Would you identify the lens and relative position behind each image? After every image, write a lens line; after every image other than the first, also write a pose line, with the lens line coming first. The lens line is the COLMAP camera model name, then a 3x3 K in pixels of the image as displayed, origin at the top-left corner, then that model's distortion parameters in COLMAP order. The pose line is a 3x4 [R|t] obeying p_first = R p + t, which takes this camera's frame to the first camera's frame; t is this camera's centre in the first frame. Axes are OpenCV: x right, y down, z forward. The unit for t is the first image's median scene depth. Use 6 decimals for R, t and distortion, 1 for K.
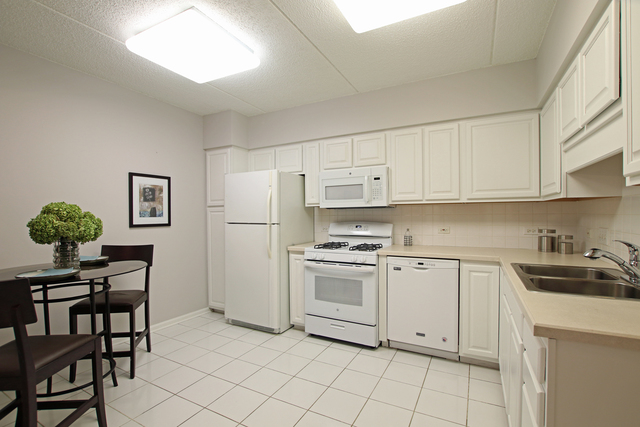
lens RADIAL K [[300.7, 0, 317.9], [0, 300.7, 214.2], [0, 0, 1]] dist [-0.014591, 0.000001]
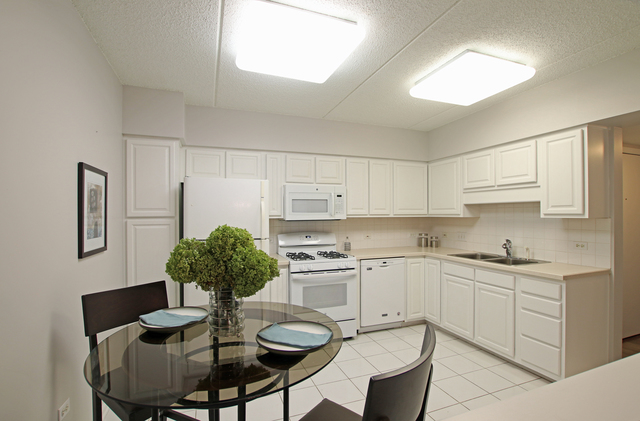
lens RADIAL K [[300.7, 0, 318.4], [0, 300.7, 214.6], [0, 0, 1]] dist [-0.014591, 0.000001]
pose [[0.663460, 0.007401, 0.748175, -0.748580], [0.000194, 0.999949, -0.010064, -0.032810], [-0.748211, 0.006822, 0.663425, 0.276973]]
